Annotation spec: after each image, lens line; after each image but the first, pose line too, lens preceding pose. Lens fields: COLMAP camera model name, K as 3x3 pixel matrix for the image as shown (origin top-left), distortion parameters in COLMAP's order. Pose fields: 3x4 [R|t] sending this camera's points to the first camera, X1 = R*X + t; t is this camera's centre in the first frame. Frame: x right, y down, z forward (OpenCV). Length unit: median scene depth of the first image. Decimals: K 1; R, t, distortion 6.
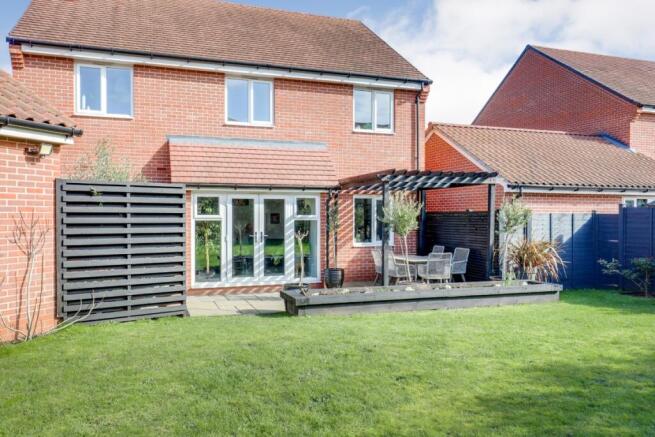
lens RADIAL K [[486.9, 0, 327.0], [0, 486.9, 219.2], [0, 0, 1]] dist [0.021357, -0.008731]
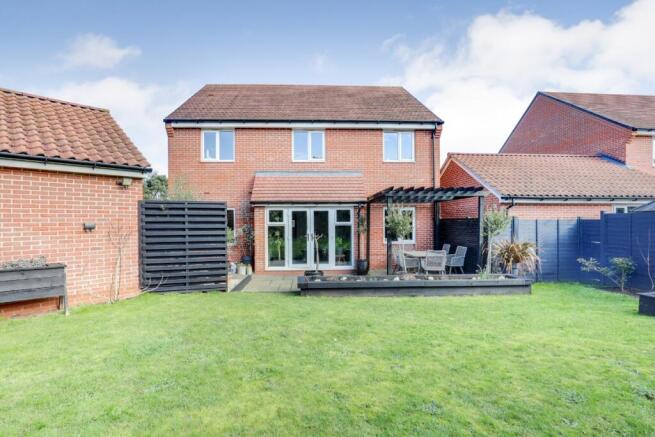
lens RADIAL K [[306.1, 0, 328.3], [0, 306.1, 221.1], [0, 0, 1]] dist [-0.028981, 0.000155]
pose [[0.959826, -0.006511, -0.280520, 0.171082], [0.003665, 0.999936, -0.010668, -0.001309], [0.280572, 0.009211, 0.959789, 0.133752]]
